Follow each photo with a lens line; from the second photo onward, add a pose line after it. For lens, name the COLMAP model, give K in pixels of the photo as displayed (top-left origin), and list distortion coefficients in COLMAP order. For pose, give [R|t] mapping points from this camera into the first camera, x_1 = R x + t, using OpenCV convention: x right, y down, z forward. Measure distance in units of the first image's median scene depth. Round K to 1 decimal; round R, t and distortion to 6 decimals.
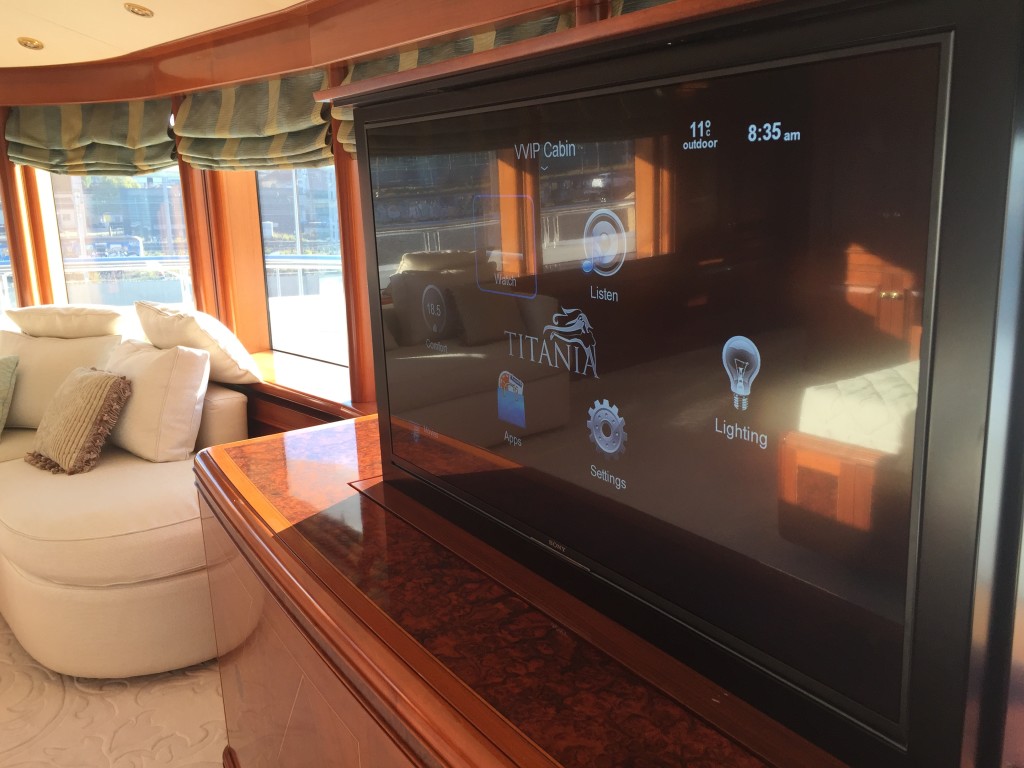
lens RADIAL K [[888.6, 0, 510.1], [0, 888.6, 375.4], [0, 0, 1]] dist [0.053008, -0.095393]
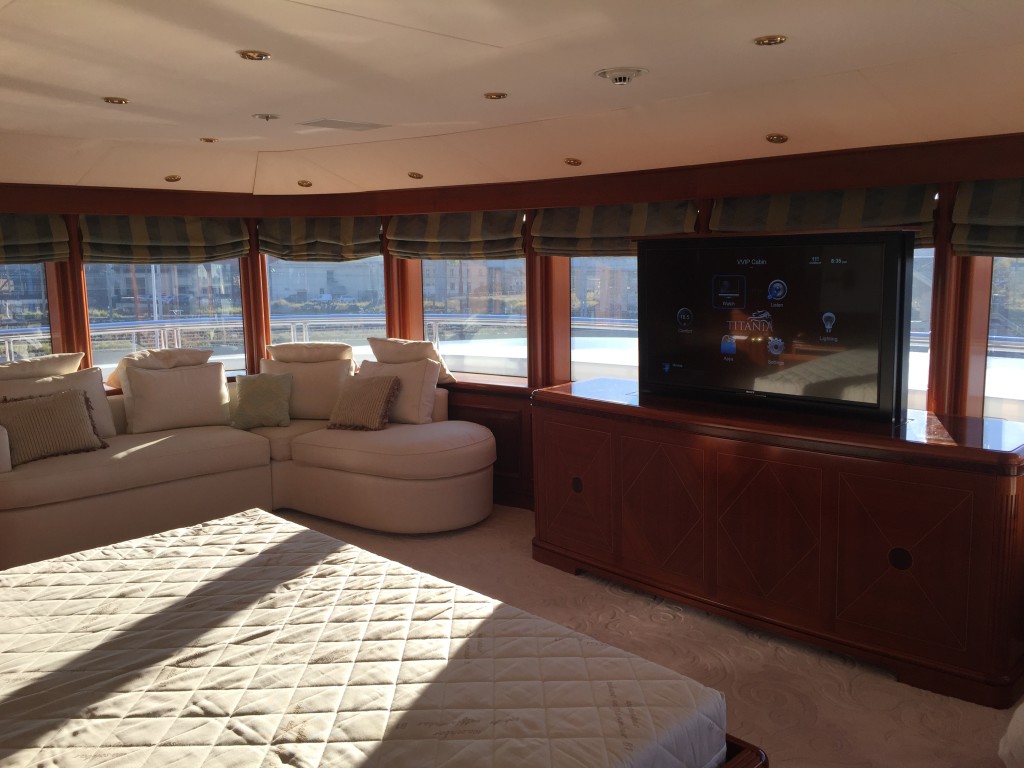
lens RADIAL K [[888.6, 0, 513.7], [0, 888.6, 388.4], [0, 0, 1]] dist [0.053008, -0.095393]
pose [[0.977070, -0.023005, 0.211672, -0.480339], [0.038082, 0.996997, -0.067429, 0.124611], [-0.209485, 0.073944, 0.975012, -0.618115]]
